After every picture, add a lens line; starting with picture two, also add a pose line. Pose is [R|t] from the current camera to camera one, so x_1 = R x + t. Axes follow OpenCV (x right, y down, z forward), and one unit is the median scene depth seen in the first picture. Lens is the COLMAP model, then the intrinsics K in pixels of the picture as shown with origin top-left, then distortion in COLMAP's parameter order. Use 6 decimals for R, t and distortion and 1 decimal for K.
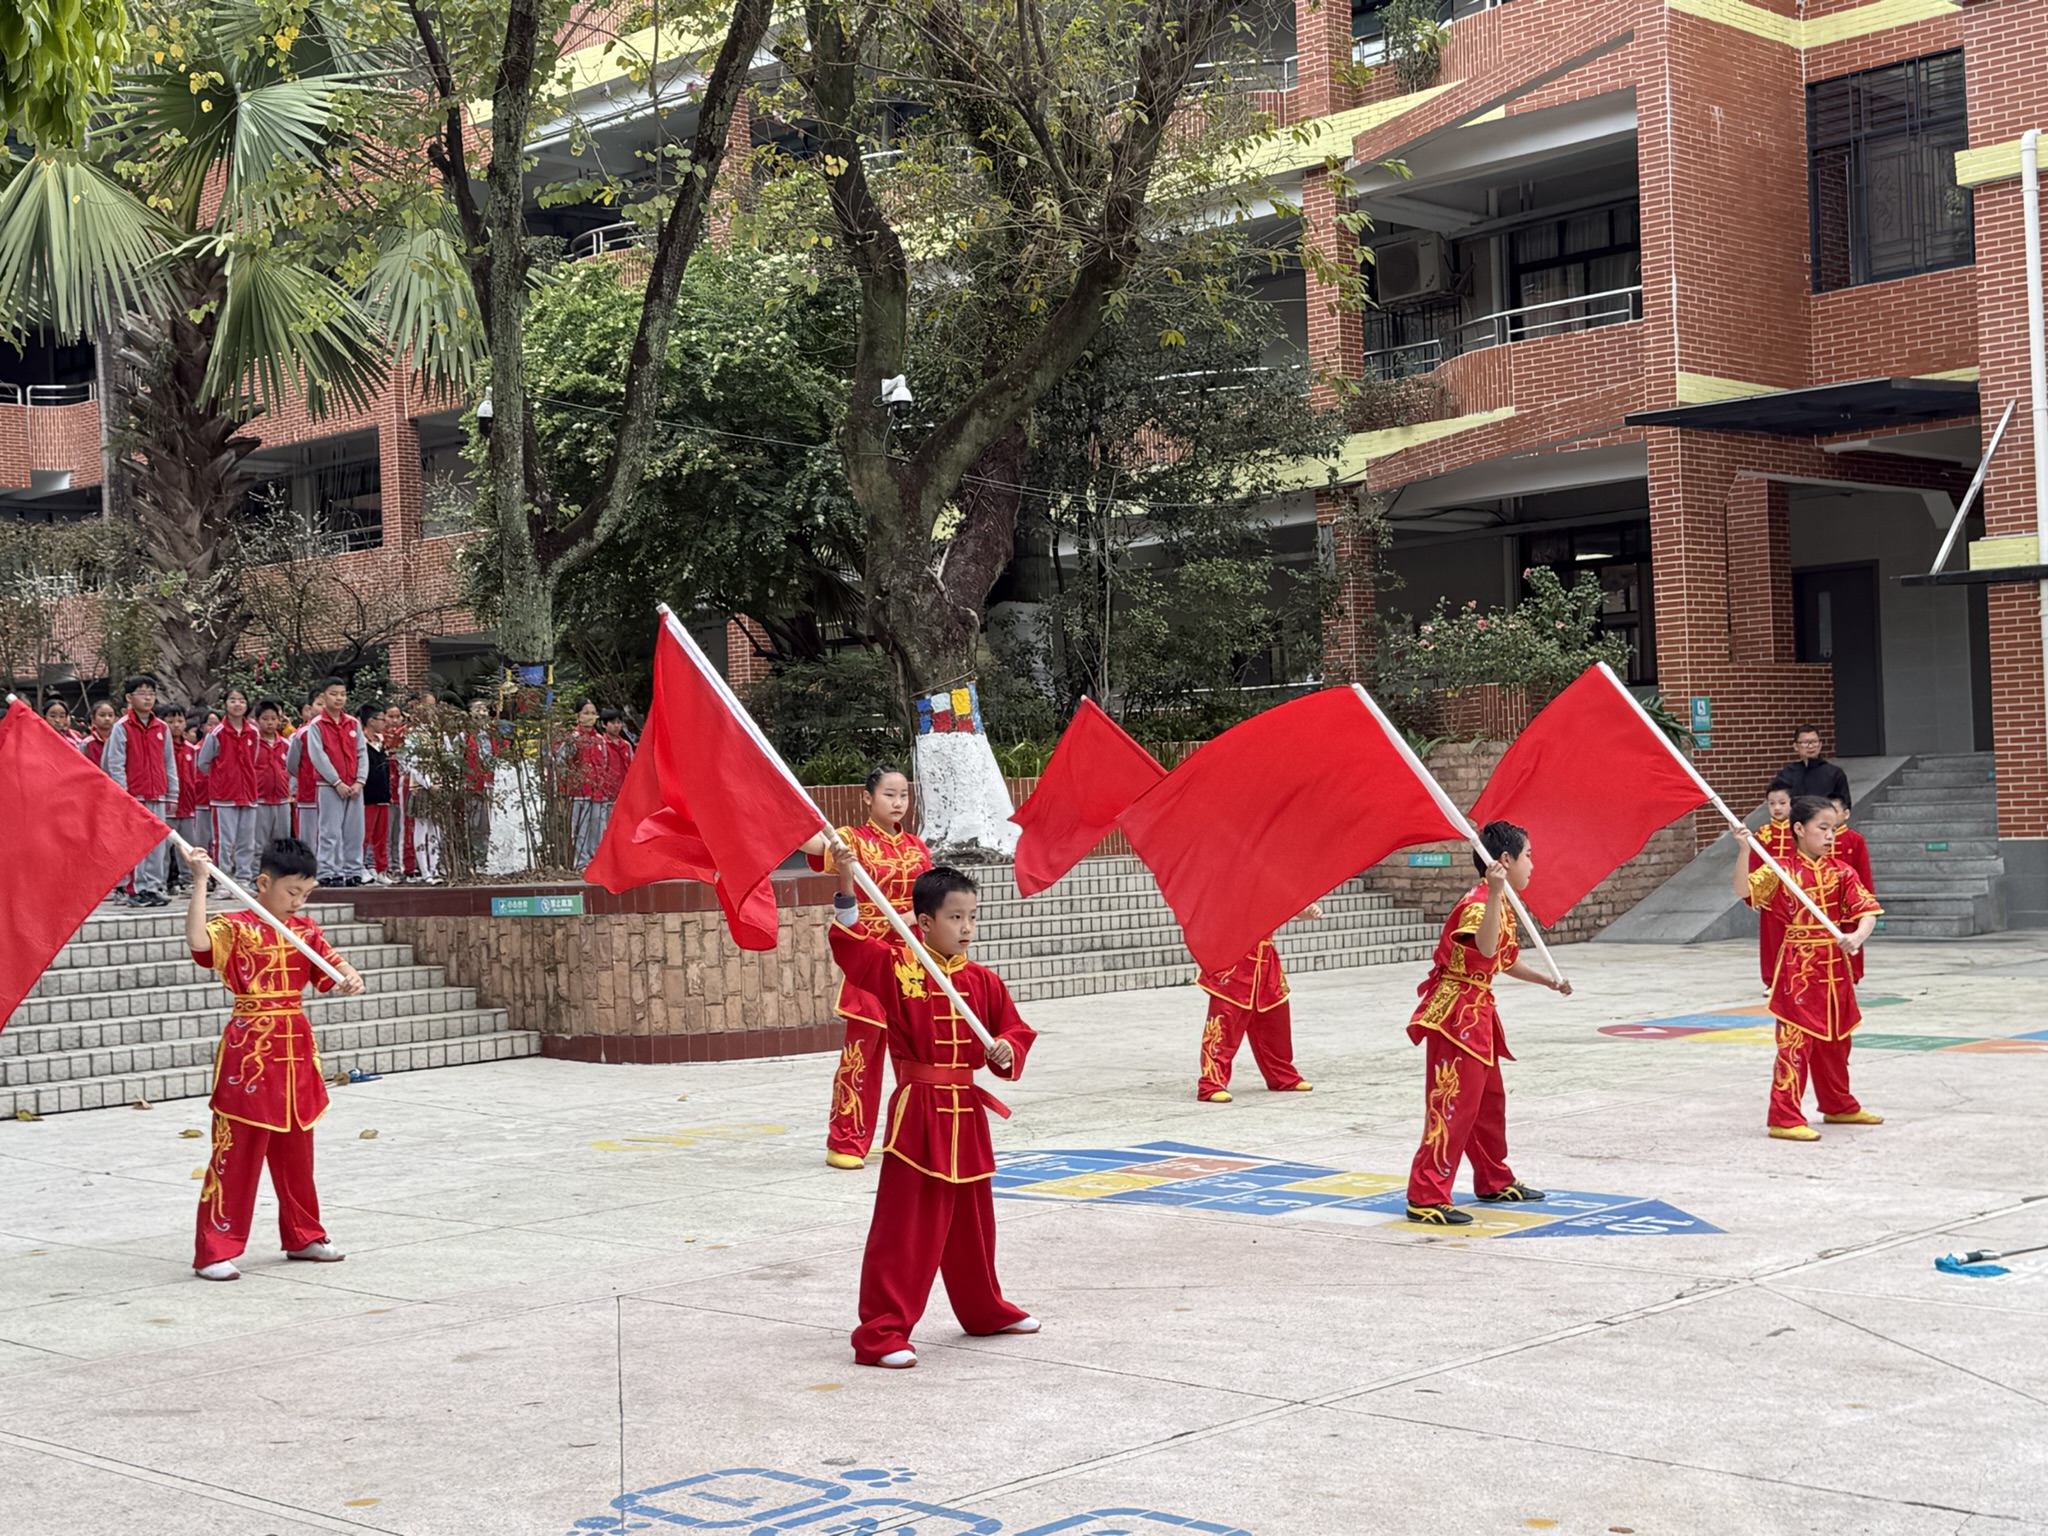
lens RADIAL K [[2834.2, 0, 1024.0], [0, 2834.2, 768.0], [0, 0, 1]] dist [0.133411, 0.031617]
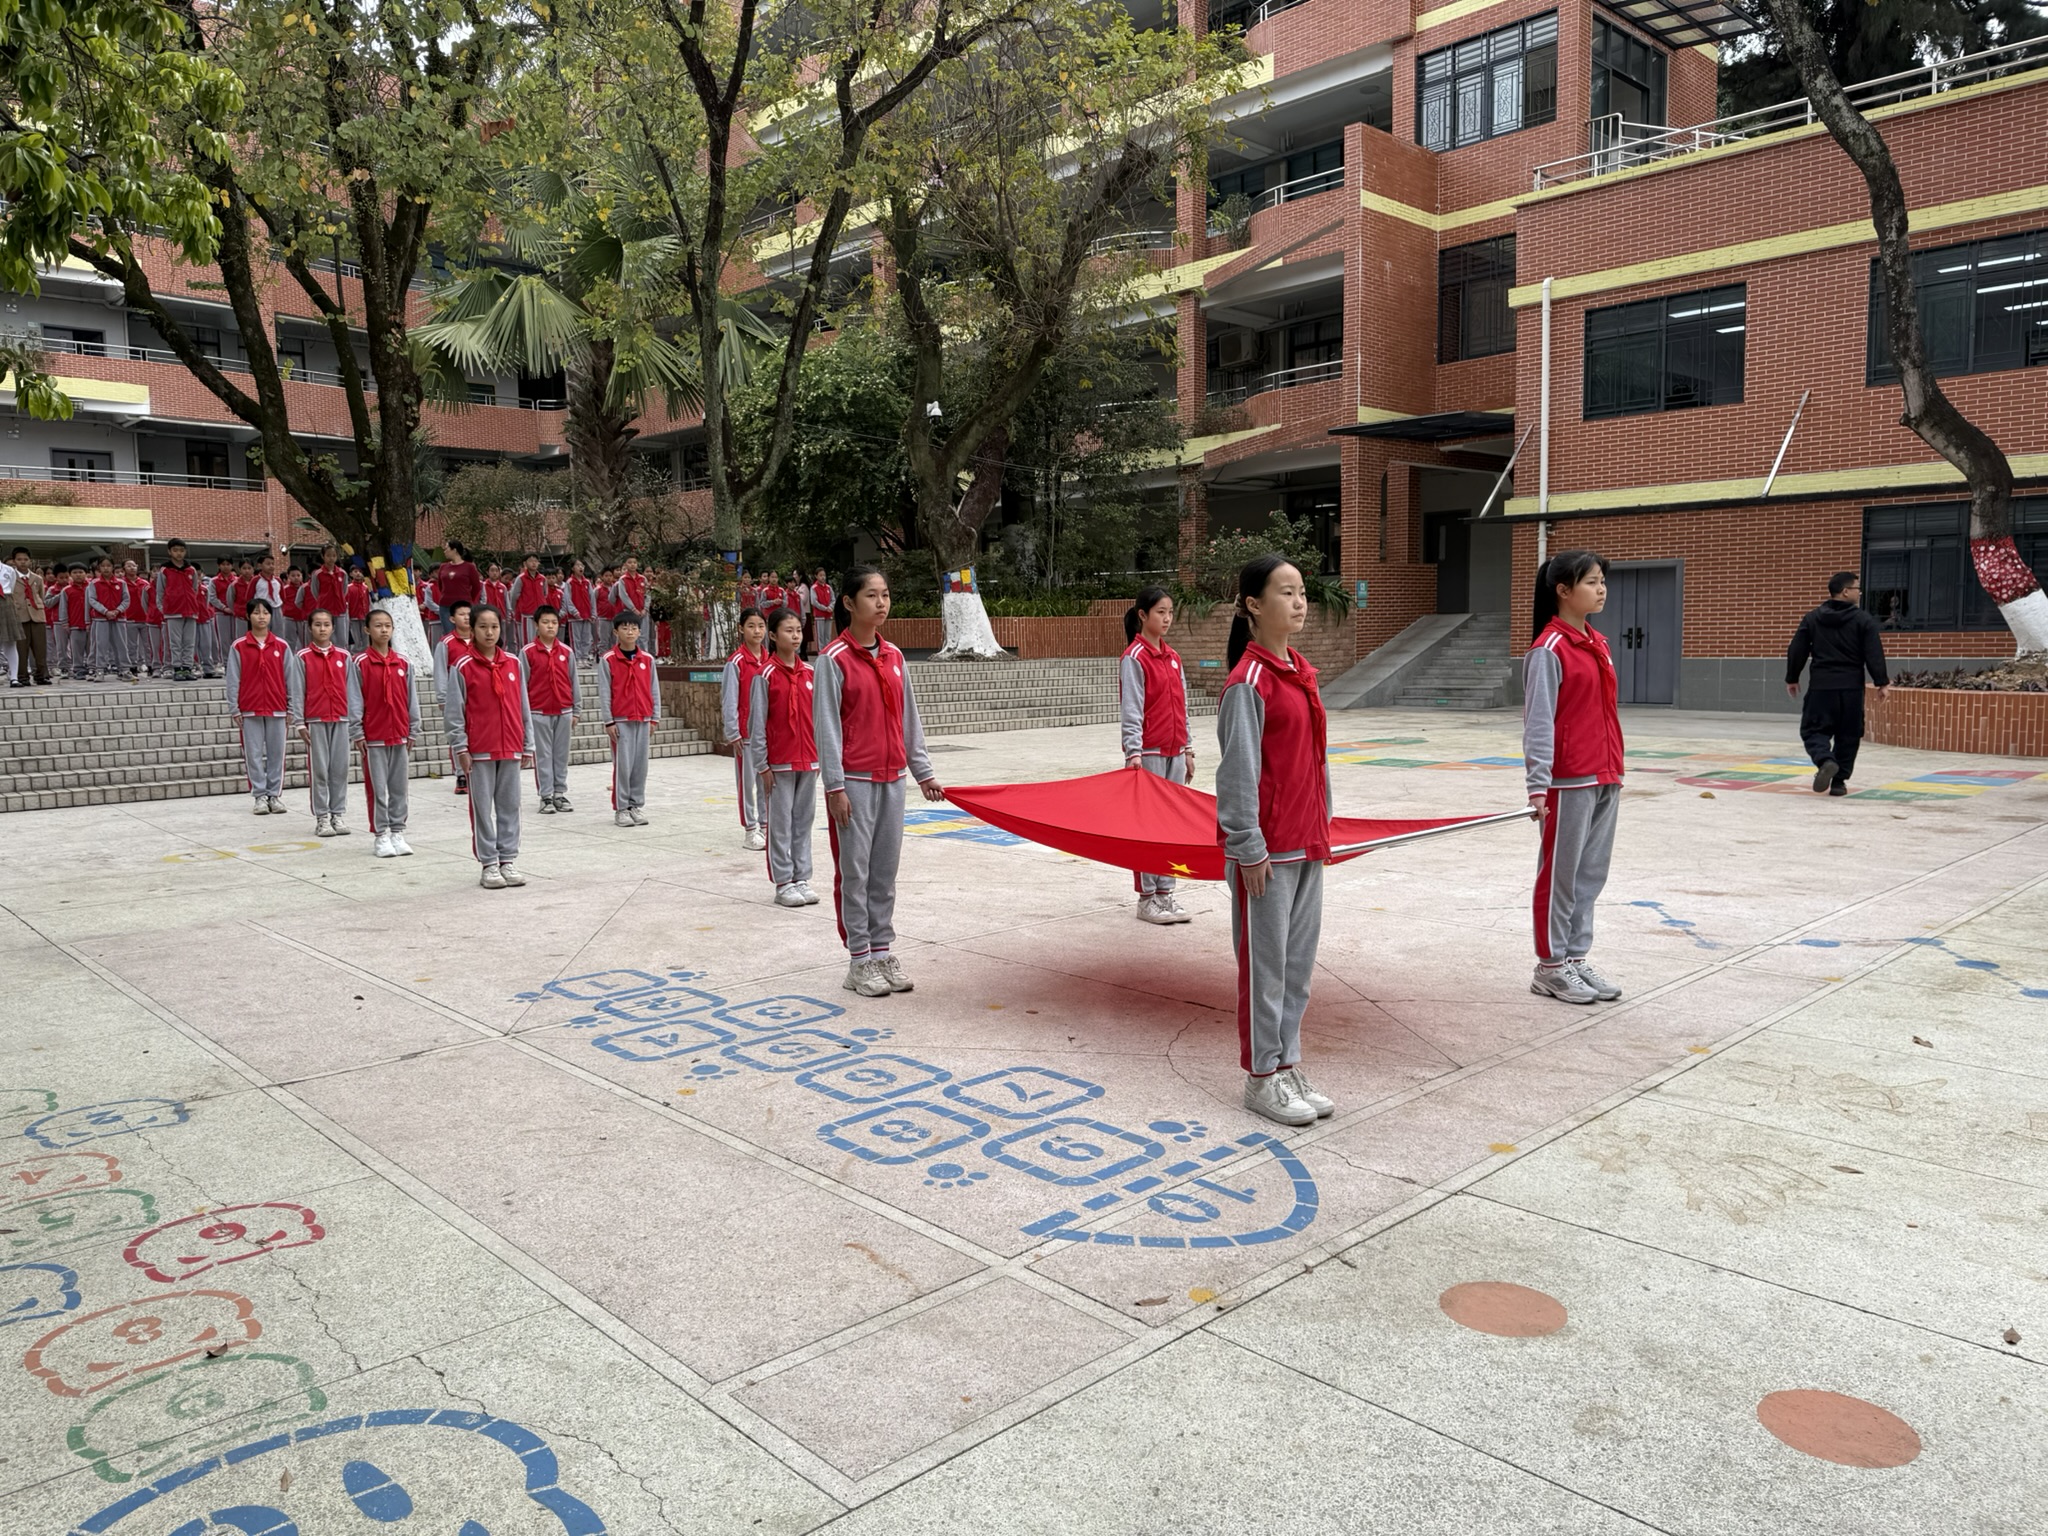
lens RADIAL K [[1441.4, 0, 1024.0], [0, 1441.4, 768.0], [0, 0, 1]] dist [0.173828, -0.351244]
pose [[0.999079, 0.025471, -0.034523, 0.047705], [-0.021583, 0.993846, 0.108652, -0.001530], [0.037078, -0.107807, 0.993480, 0.007517]]
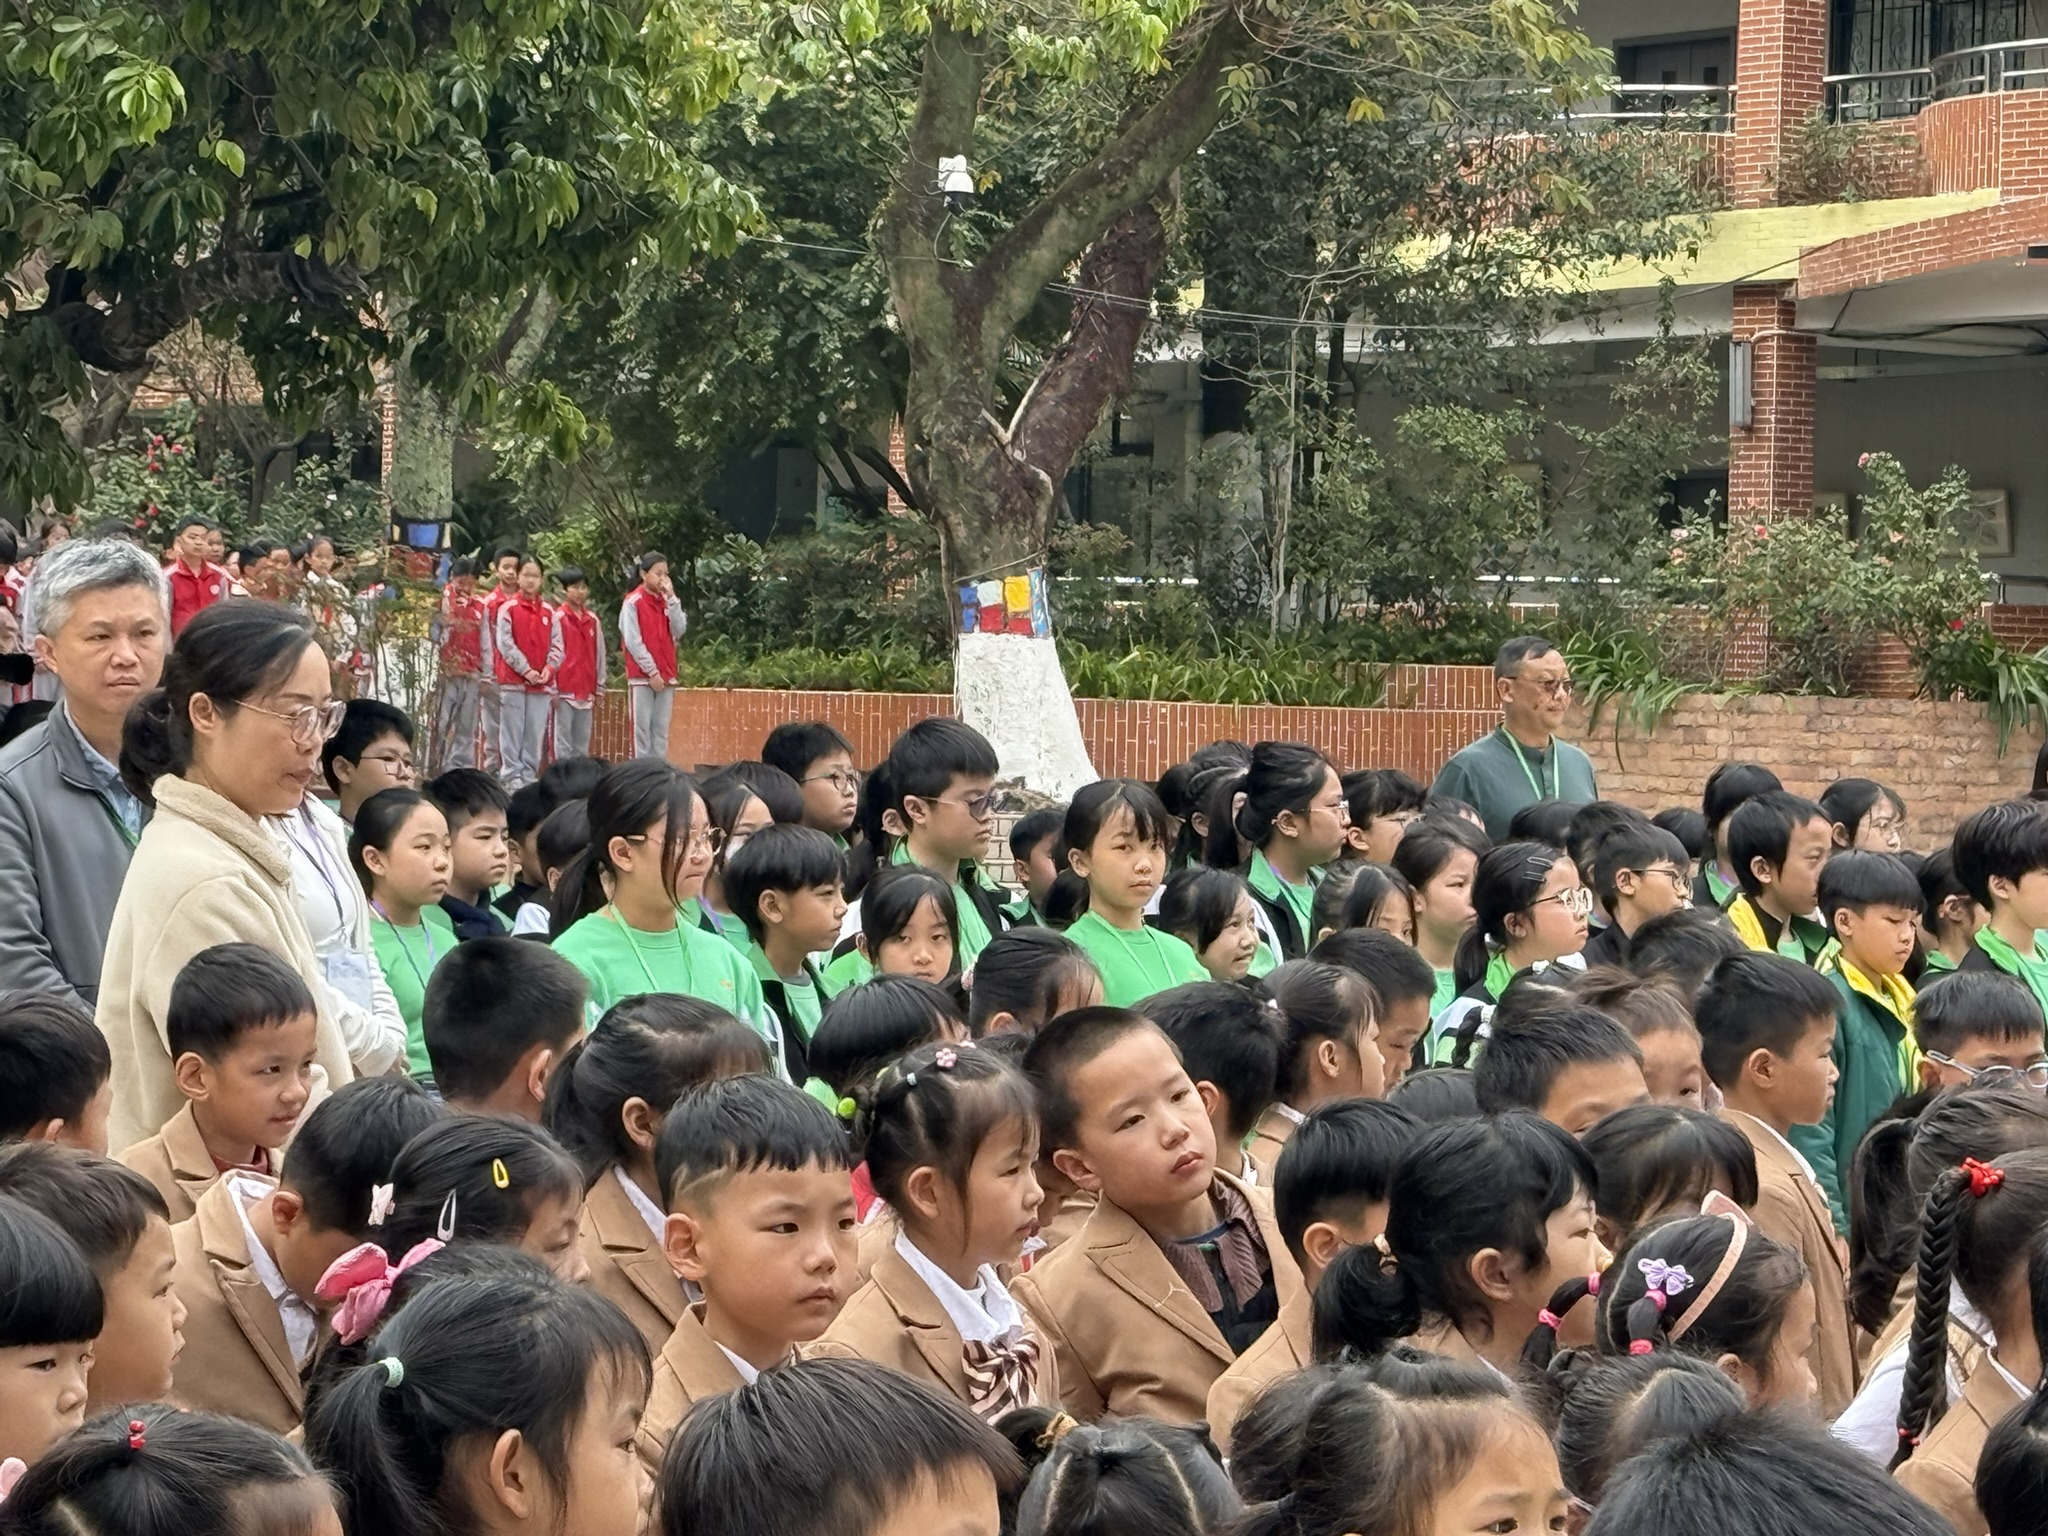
lens RADIAL K [[6271.7, 0, 1024.0], [0, 6271.7, 768.0], [0, 0, 1]] dist [0.170945, -1.962783]
pose [[0.988198, 0.069991, -0.136257, 0.181890], [-0.066993, 0.997402, 0.026467, -0.018793], [0.137755, -0.017026, 0.990320, -0.557045]]
